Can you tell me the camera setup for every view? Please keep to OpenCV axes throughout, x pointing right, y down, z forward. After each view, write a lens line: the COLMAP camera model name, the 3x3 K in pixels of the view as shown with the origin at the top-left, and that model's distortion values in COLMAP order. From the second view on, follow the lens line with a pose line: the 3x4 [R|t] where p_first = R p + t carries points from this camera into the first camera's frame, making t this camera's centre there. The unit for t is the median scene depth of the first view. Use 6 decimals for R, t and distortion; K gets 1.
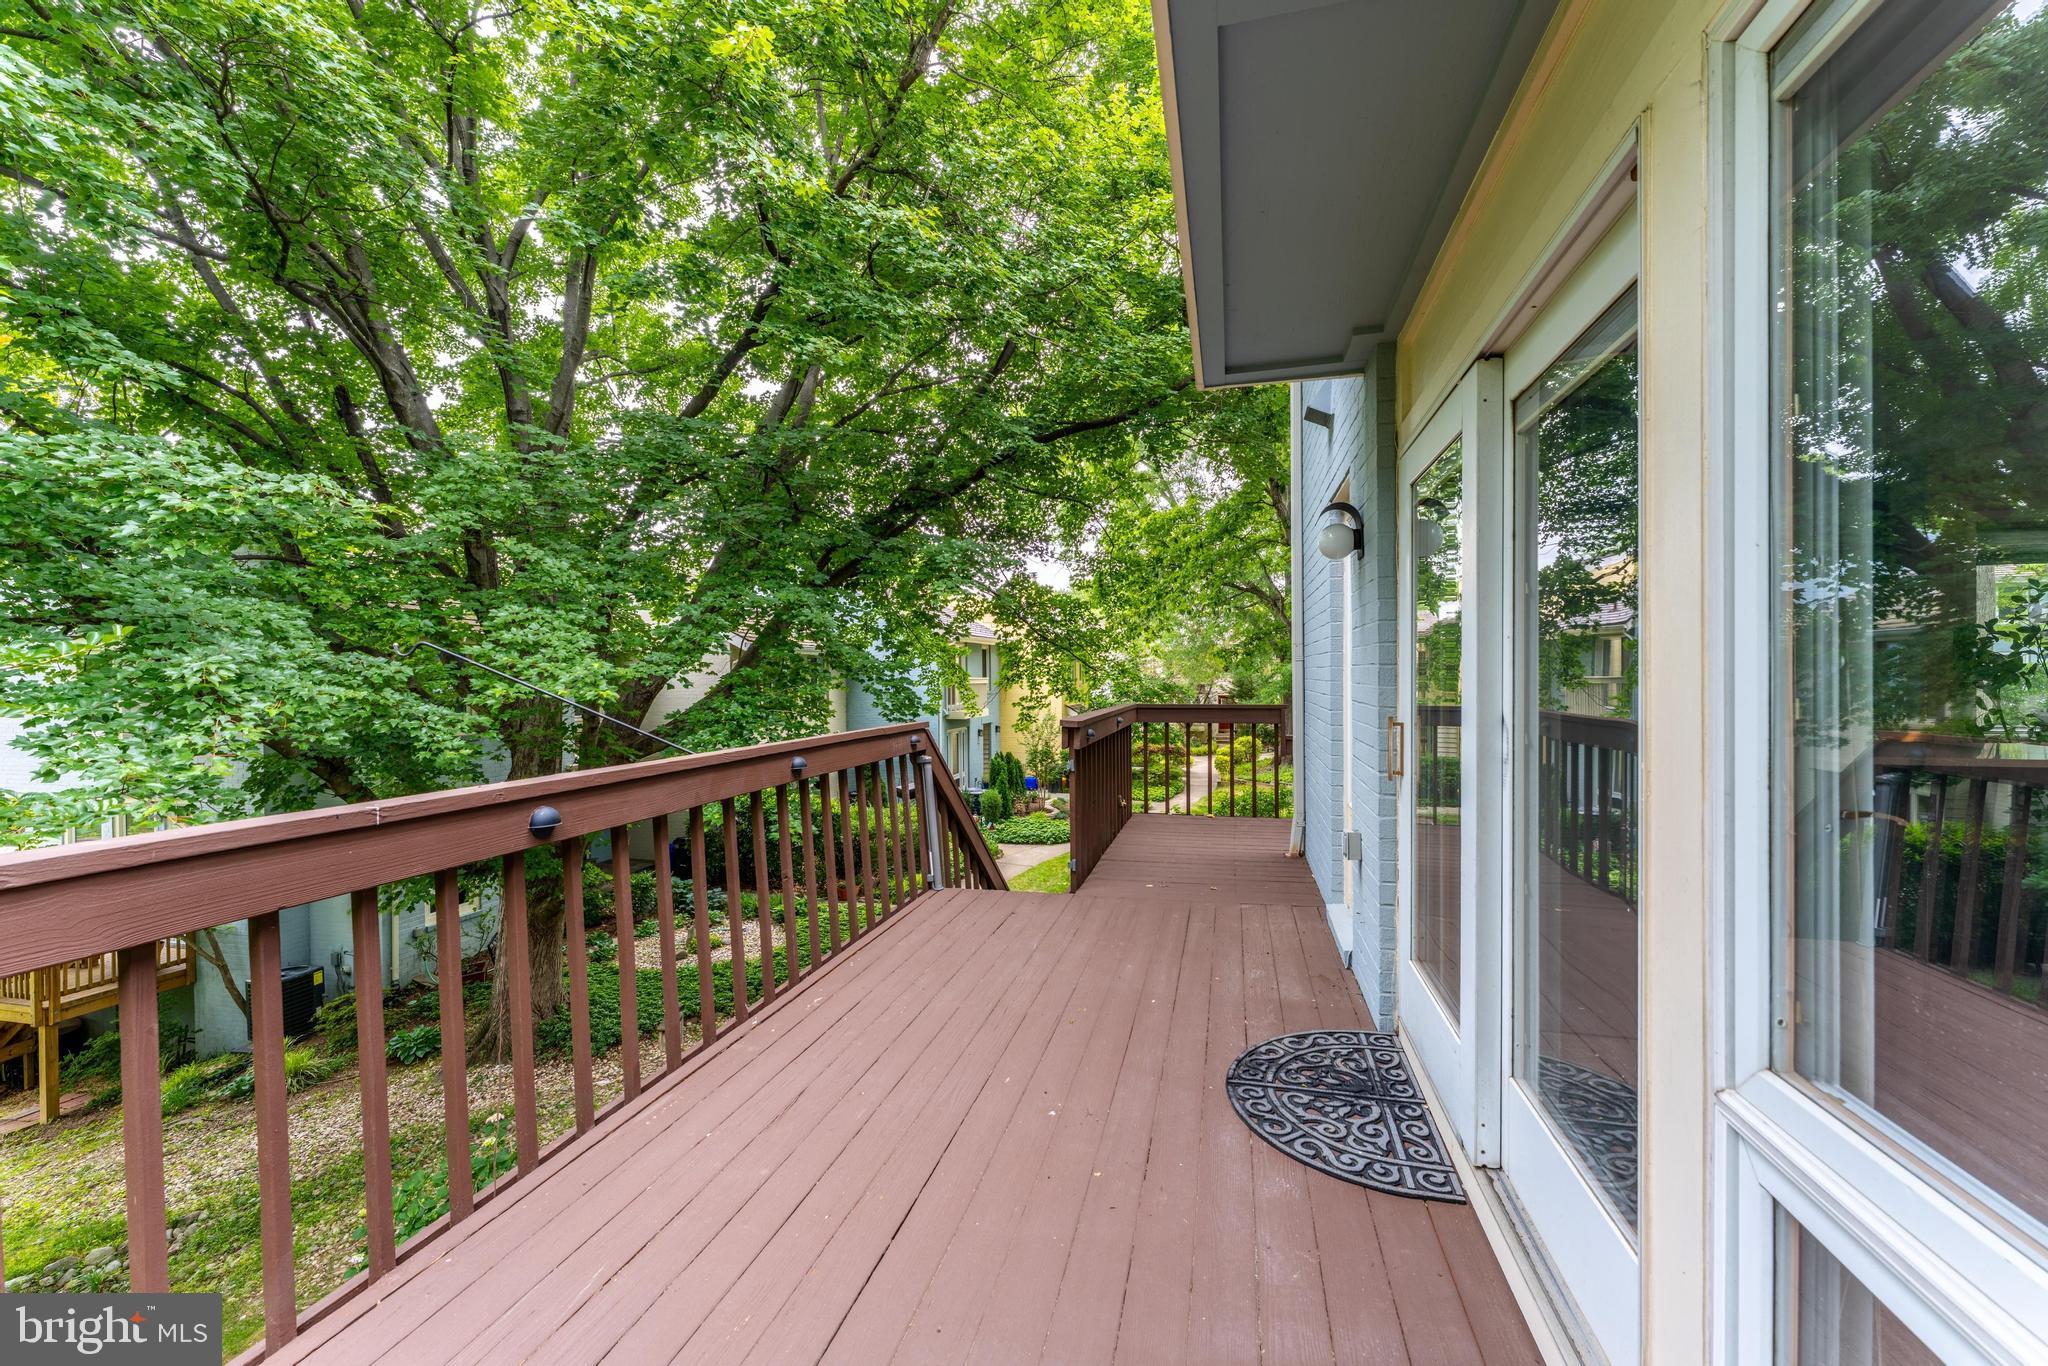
lens RADIAL K [[831.6, 0, 1024.0], [0, 831.6, 683.0], [0, 0, 1]] dist [0.000091, -0.000174]
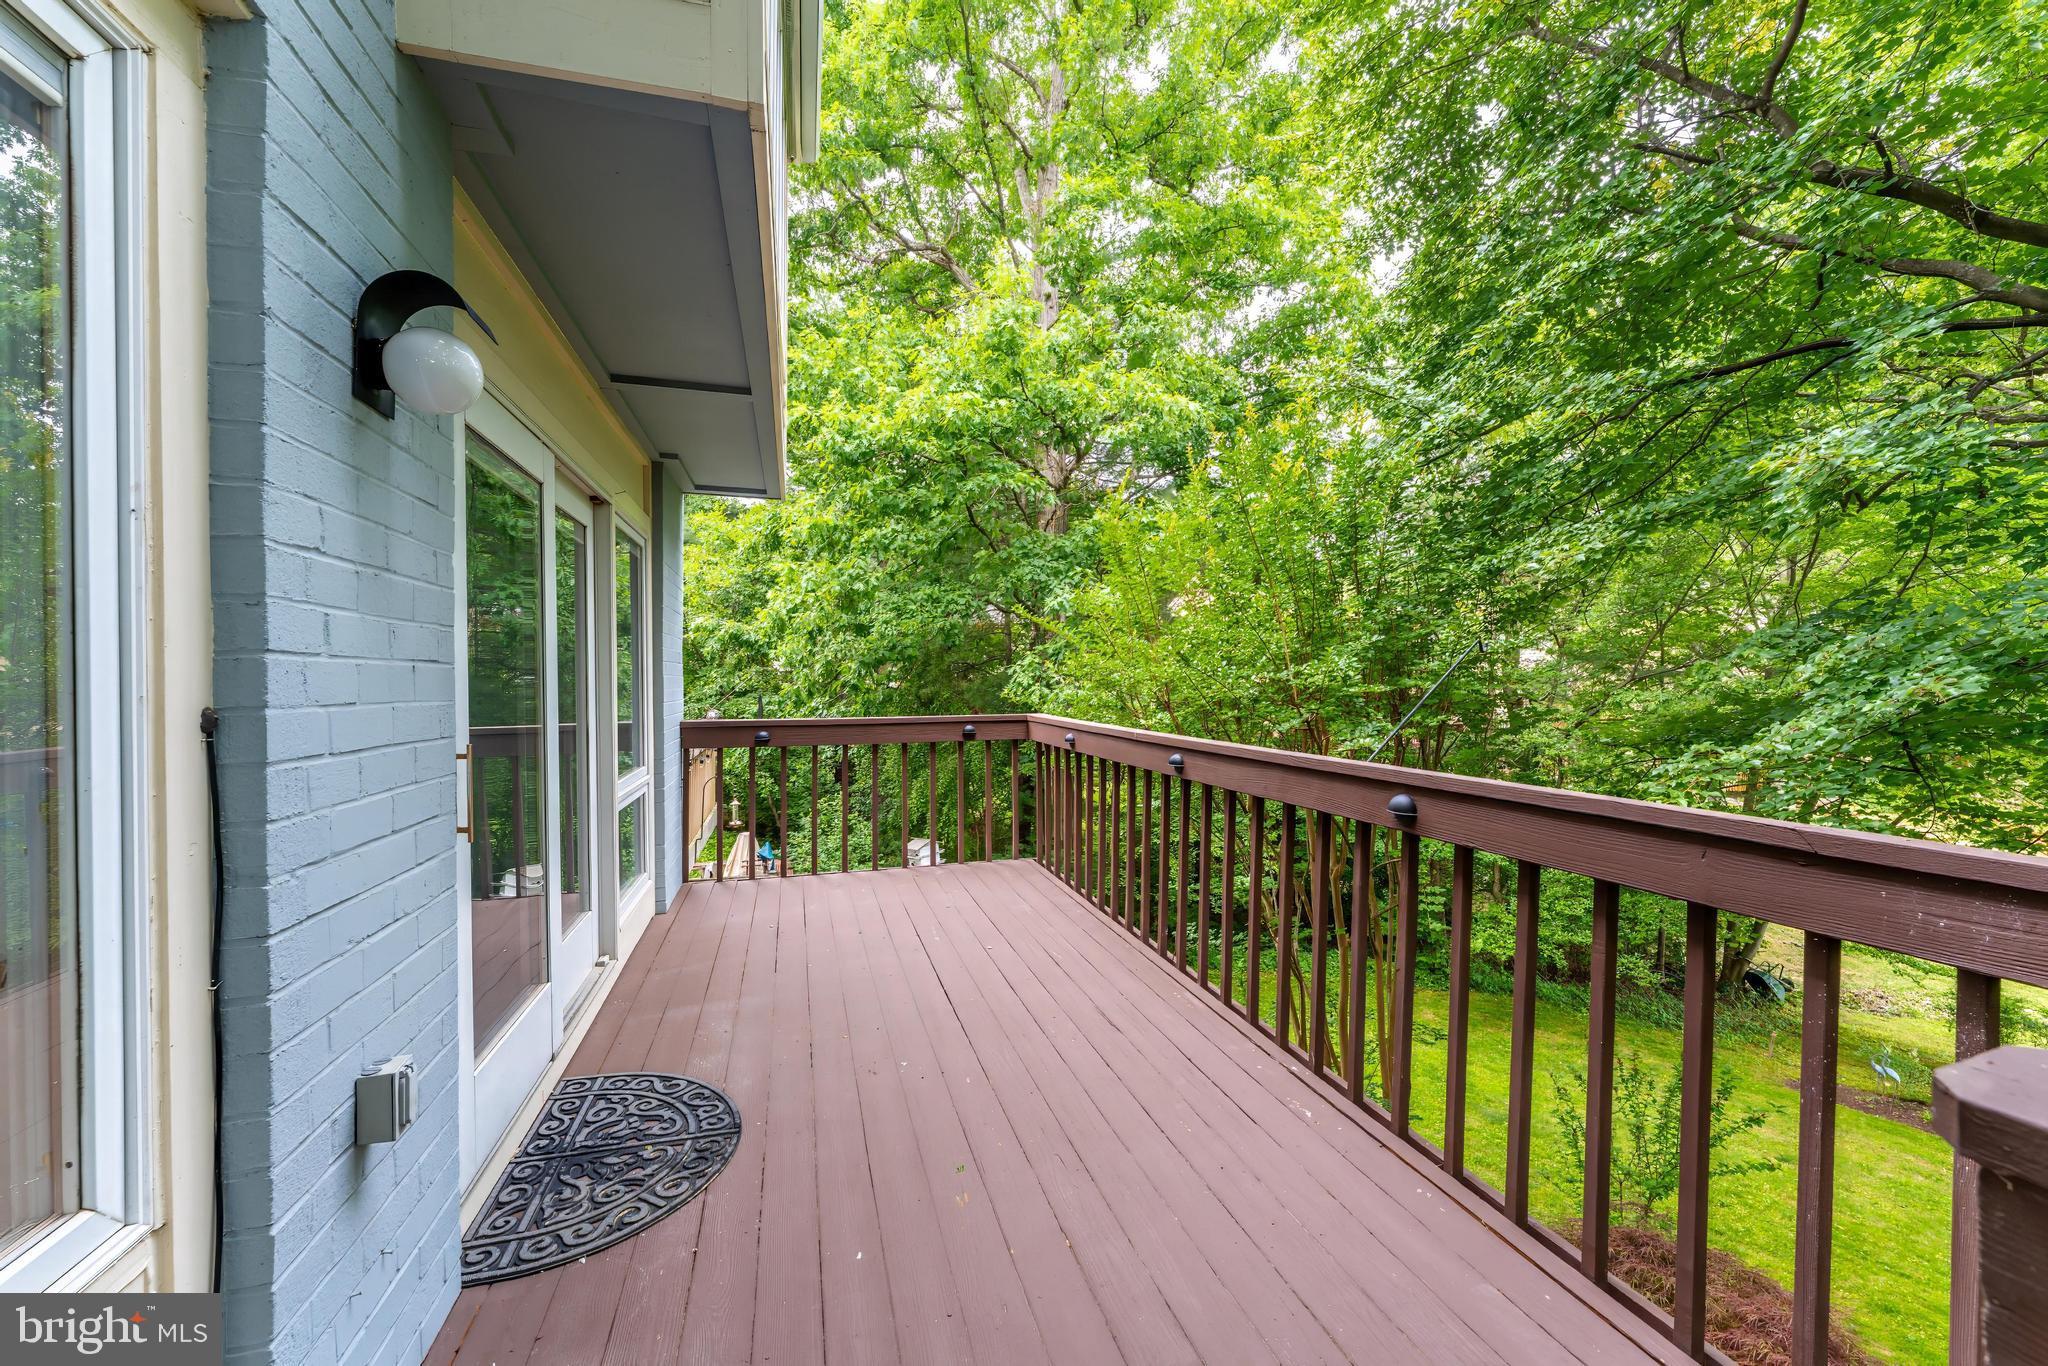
lens RADIAL K [[834.5, 0, 1032.8], [0, 834.5, 679.5], [0, 0, 1]] dist [0.002138, 0.000103]
pose [[-0.866385, 0.010229, -0.499273, 0.378218], [0.006857, 0.999940, 0.008589, -0.012262], [0.499330, 0.004018, -0.866402, 1.762018]]
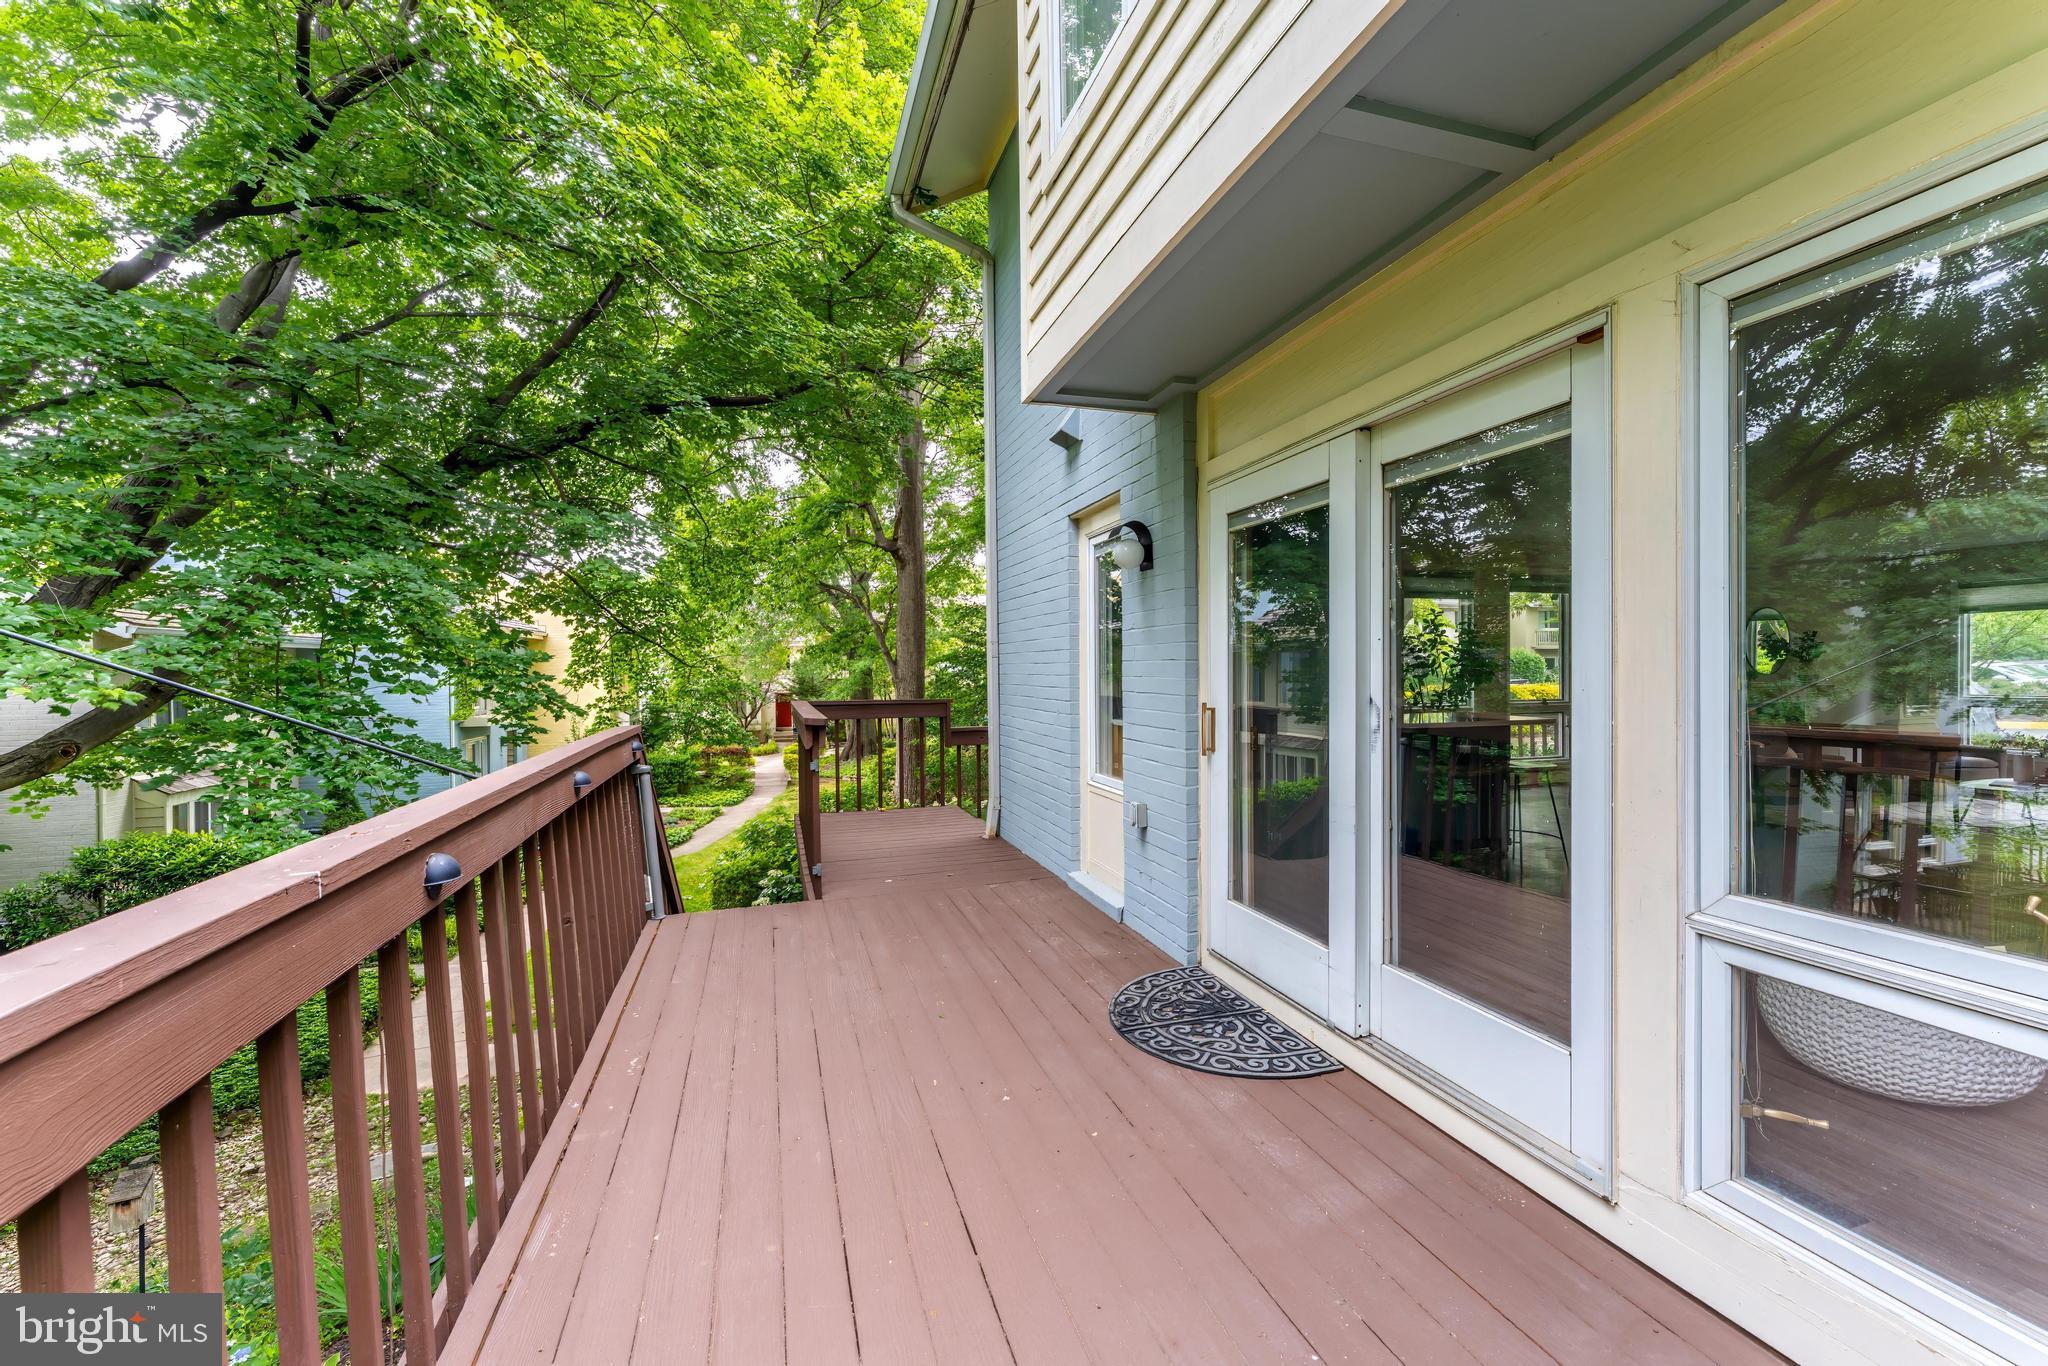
lens RADIAL K [[834.5, 0, 1032.8], [0, 834.5, 679.5], [0, 0, 1]] dist [0.002138, 0.000103]
pose [[0.849071, -0.007477, 0.528226, -0.404447], [0.008076, 0.999967, 0.001174, 0.002841], [-0.528217, 0.003269, 0.849103, 0.096023]]
